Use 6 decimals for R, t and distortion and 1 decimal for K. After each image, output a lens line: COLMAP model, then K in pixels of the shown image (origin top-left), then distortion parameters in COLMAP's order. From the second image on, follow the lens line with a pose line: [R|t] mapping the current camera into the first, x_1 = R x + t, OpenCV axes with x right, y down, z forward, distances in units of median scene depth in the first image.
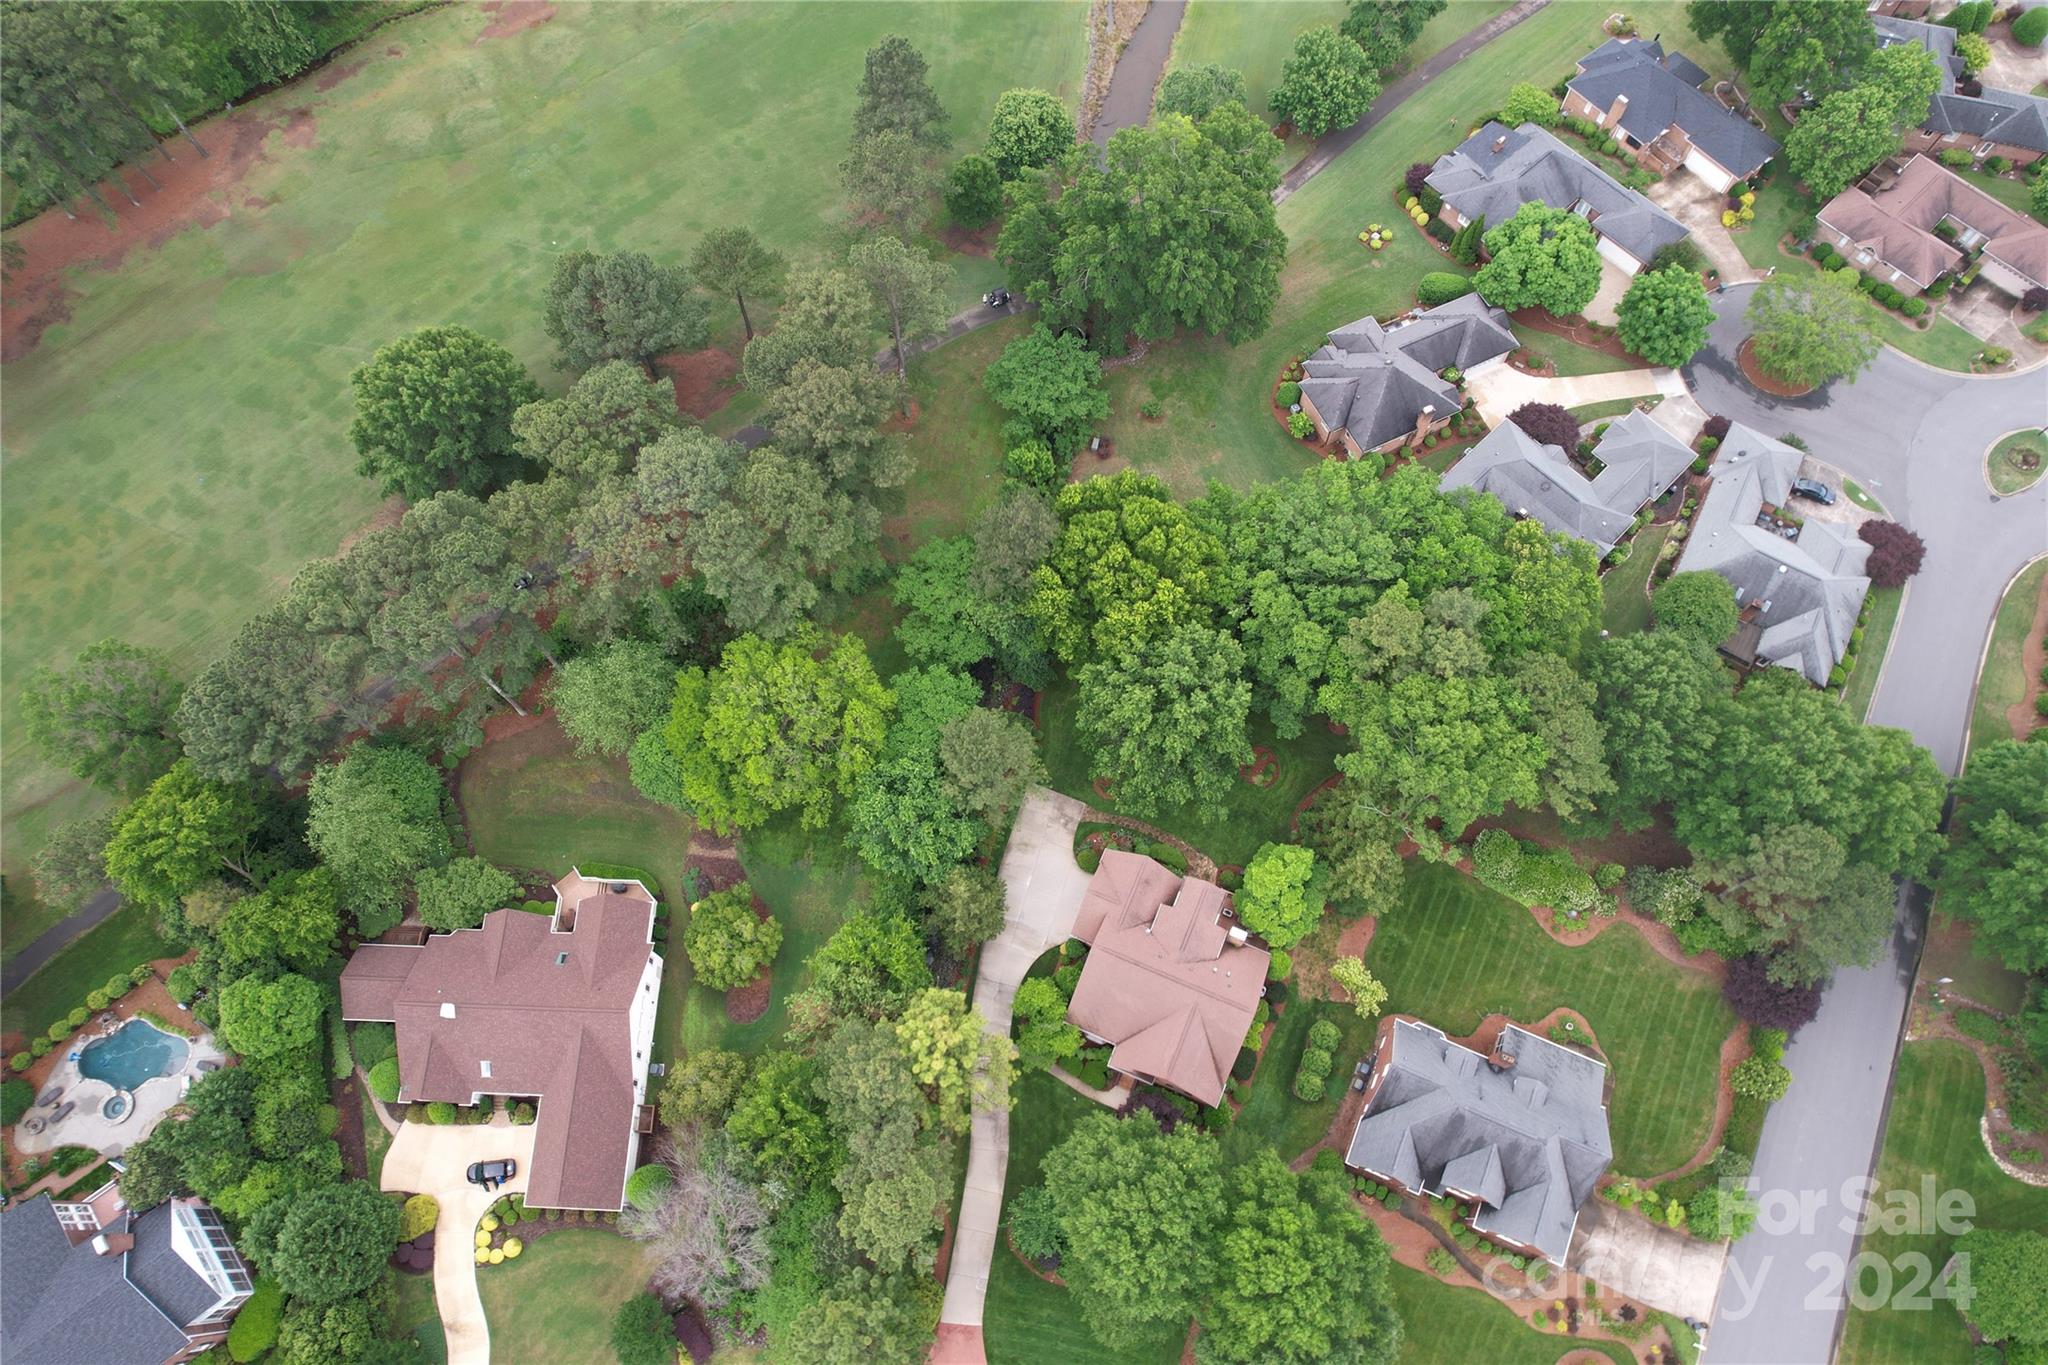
lens RADIAL K [[1315.6, 0, 1034.6], [0, 1315.6, 691.6], [0, 0, 1]] dist [-0.082090, 0.076425]
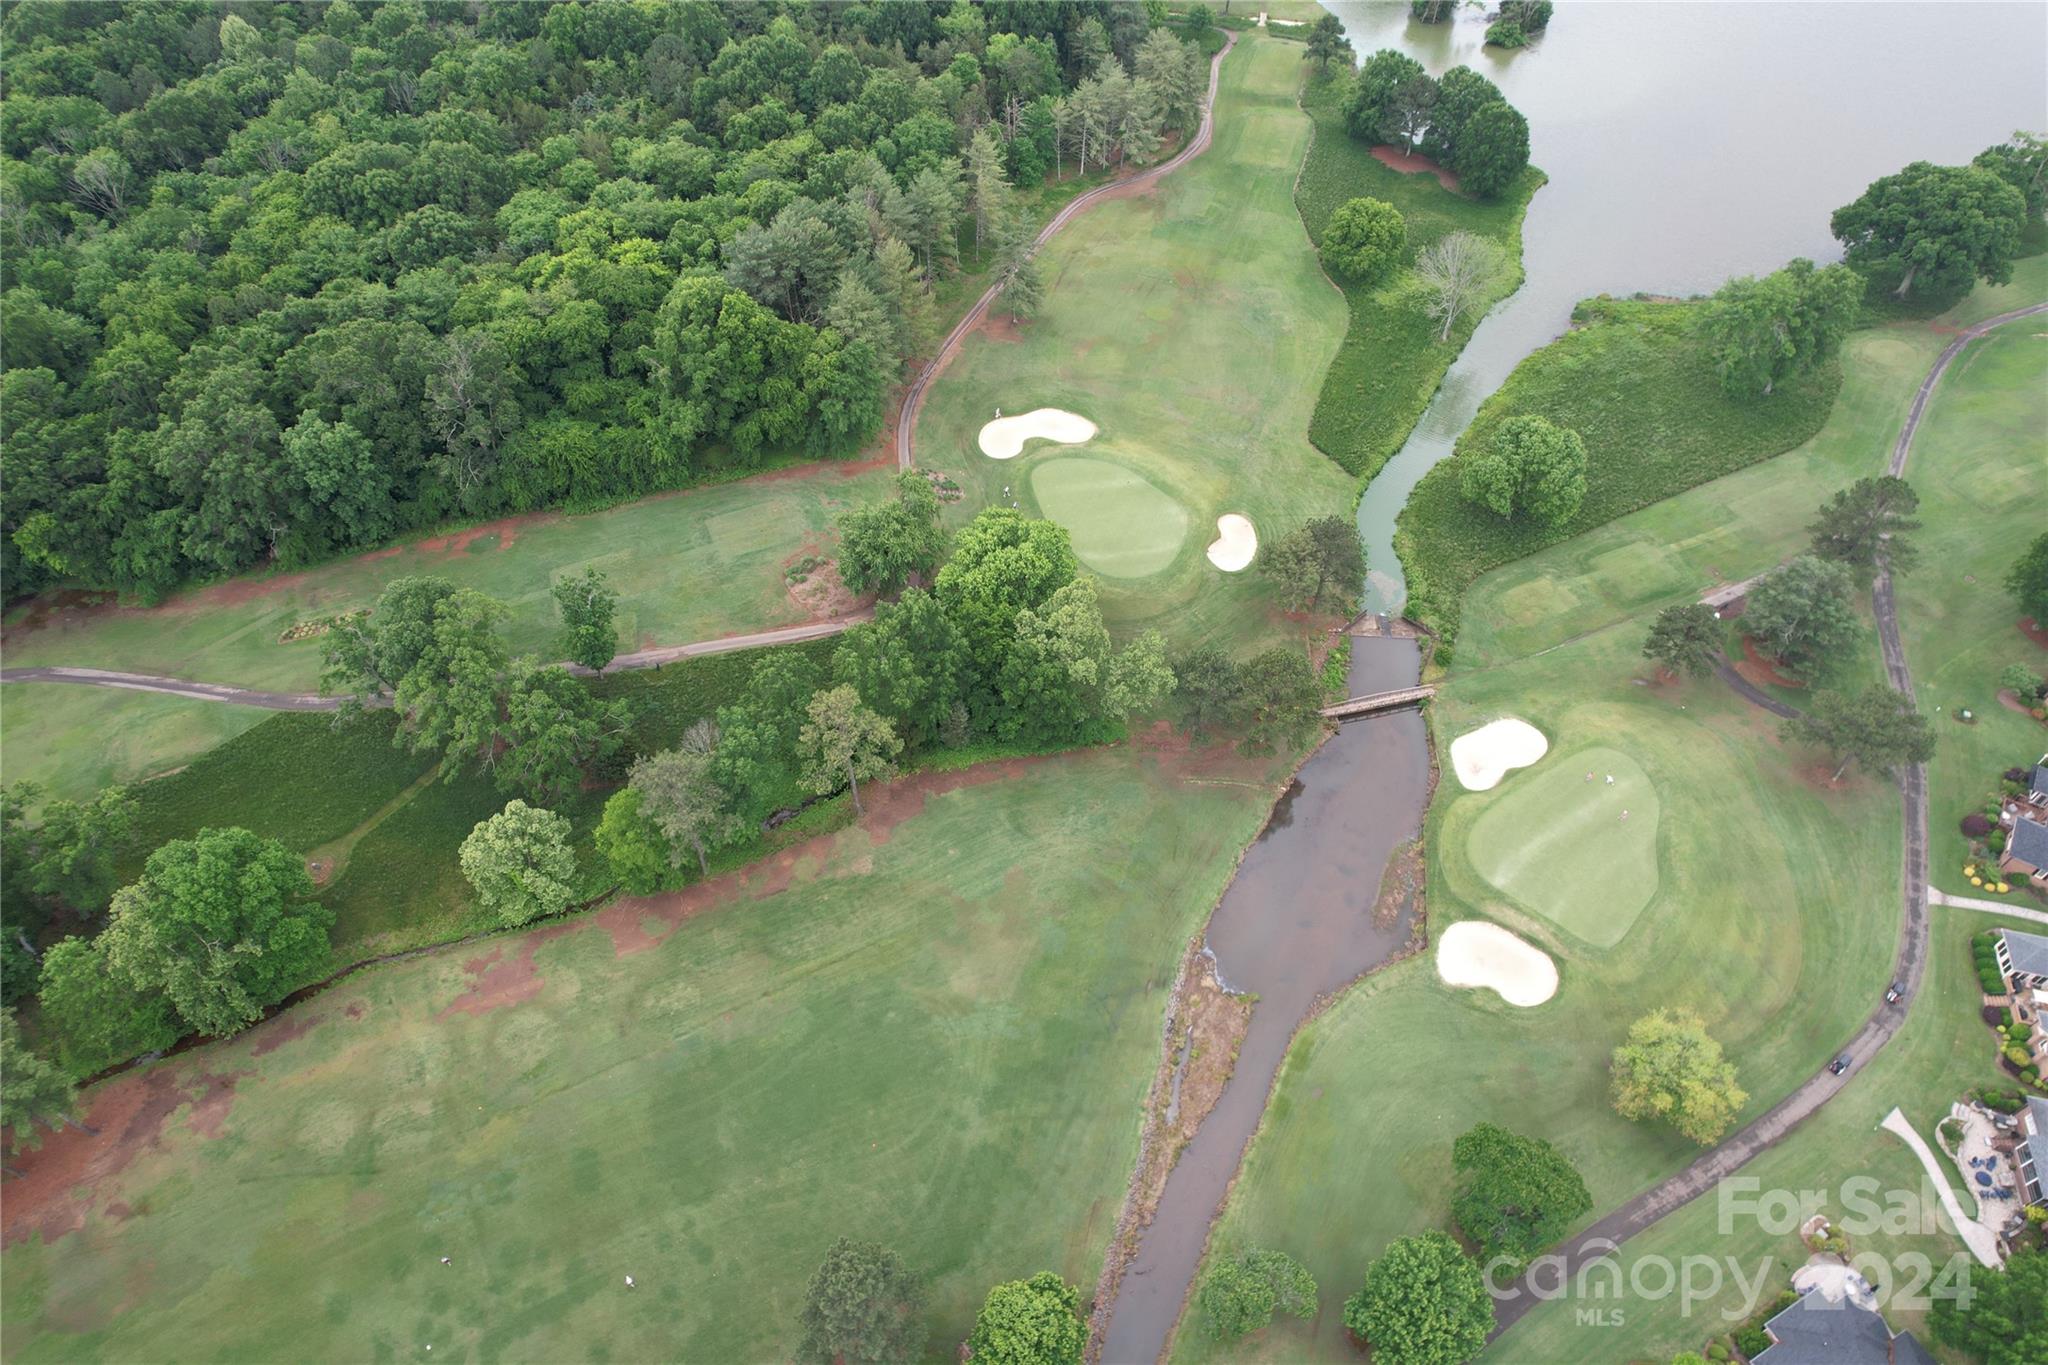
lens RADIAL K [[1326.0, 0, 1031.7], [0, 1326.0, 688.6], [0, 0, 1]] dist [-0.076345, 0.067726]
pose [[0.980918, 0.143926, -0.130708, 0.032306], [-0.177523, 0.937181, -0.300294, -0.392067], [0.079277, 0.317768, 0.944849, 0.093521]]
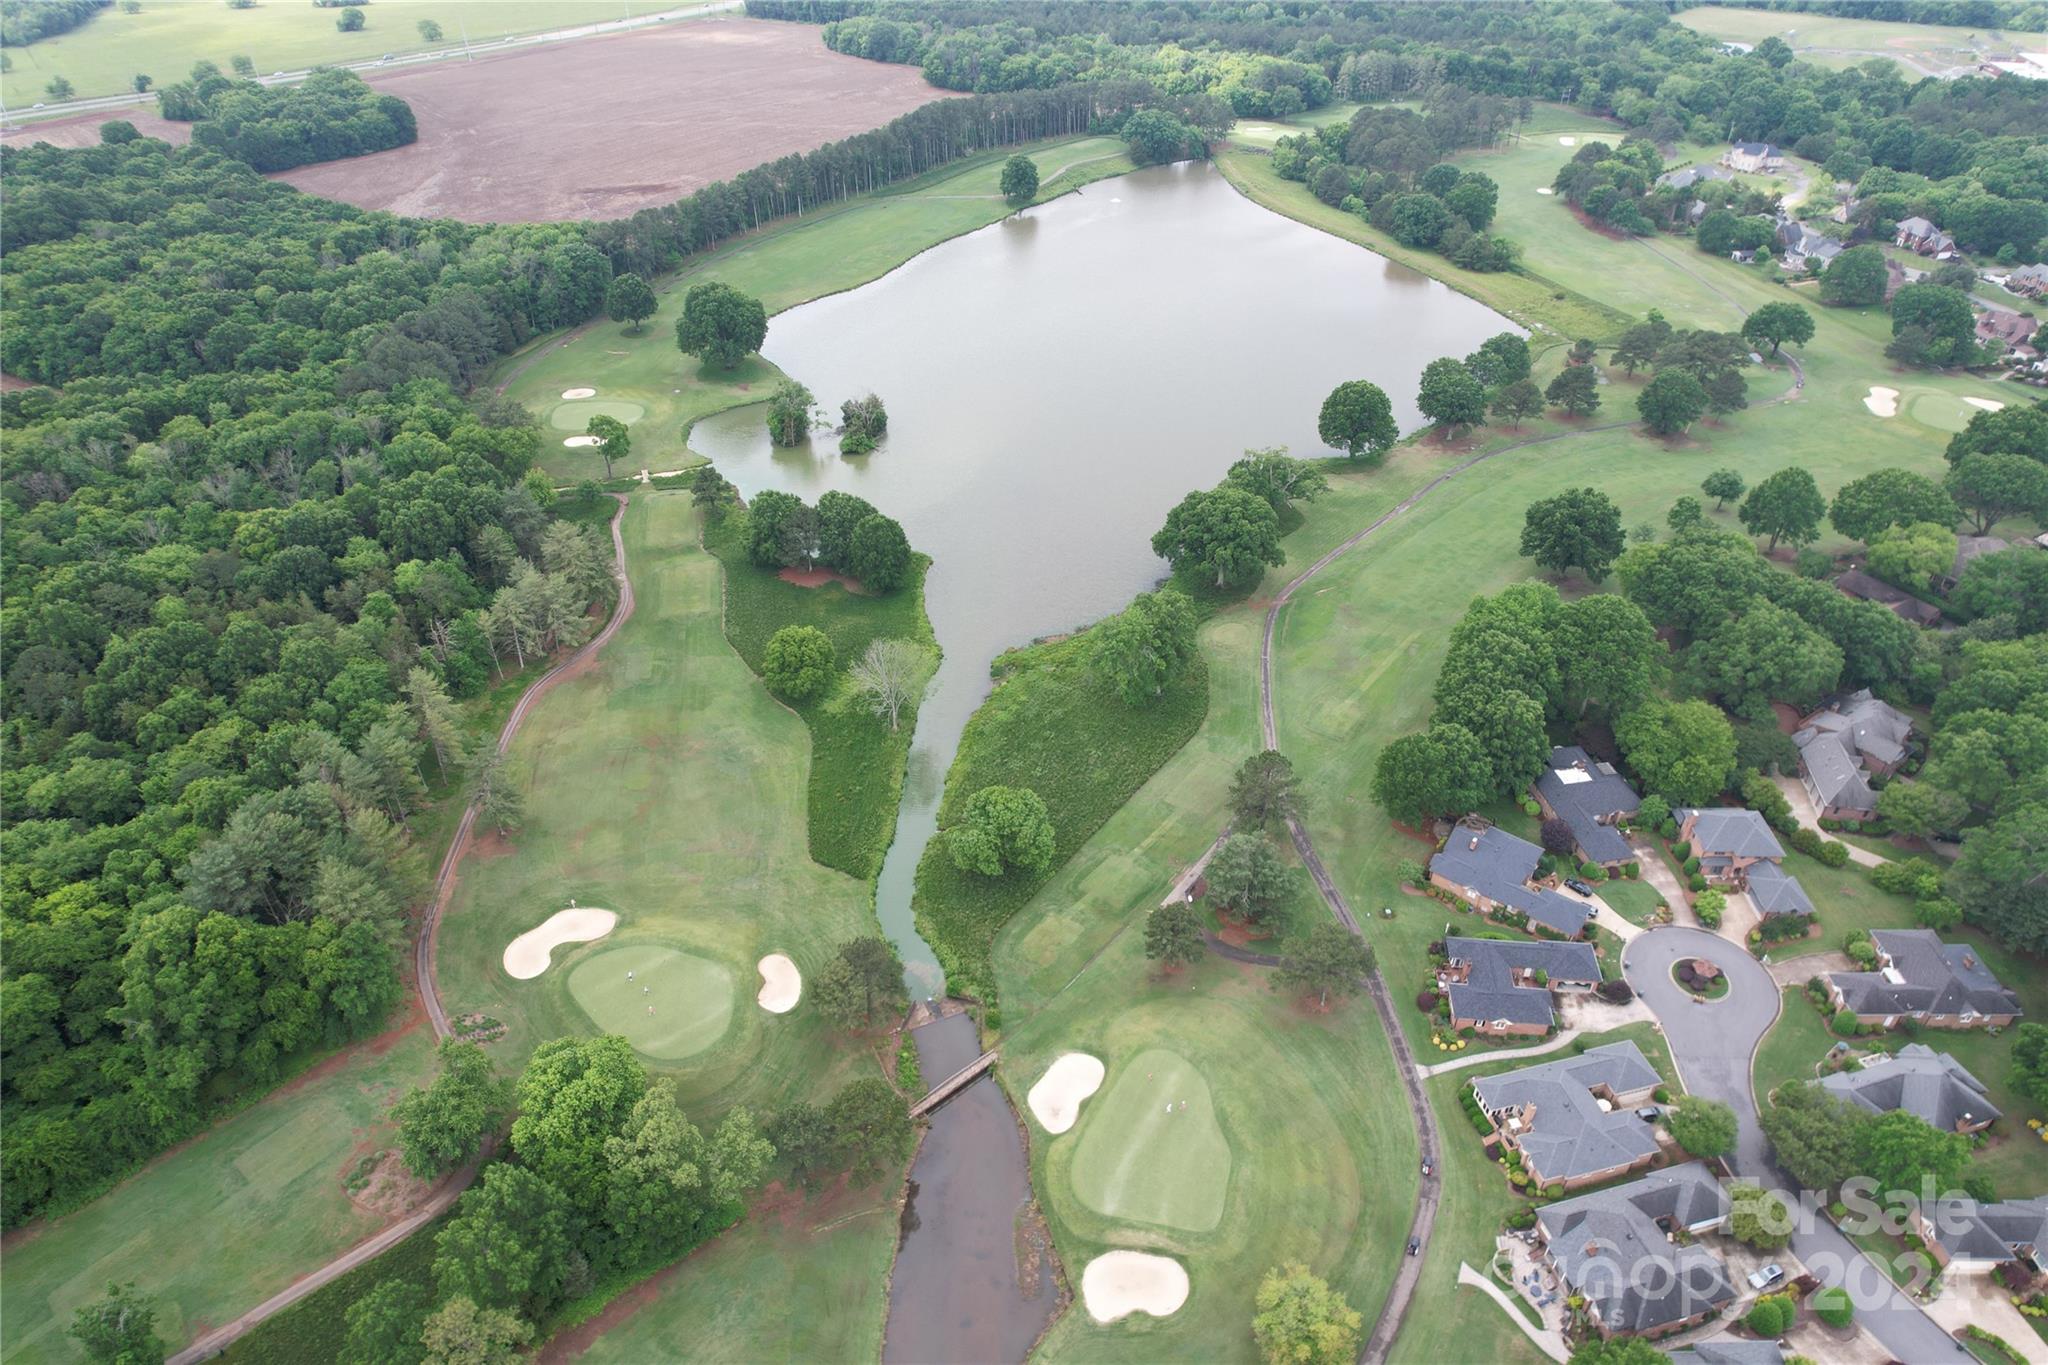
lens RADIAL K [[1315.6, 0, 1034.6], [0, 1315.6, 691.6], [0, 0, 1]] dist [-0.082090, 0.076425]
pose [[0.957803, -0.172648, 0.229795, 0.031676], [0.267634, 0.827247, -0.493997, -0.435751], [-0.104810, 0.534653, 0.838547, -0.009181]]
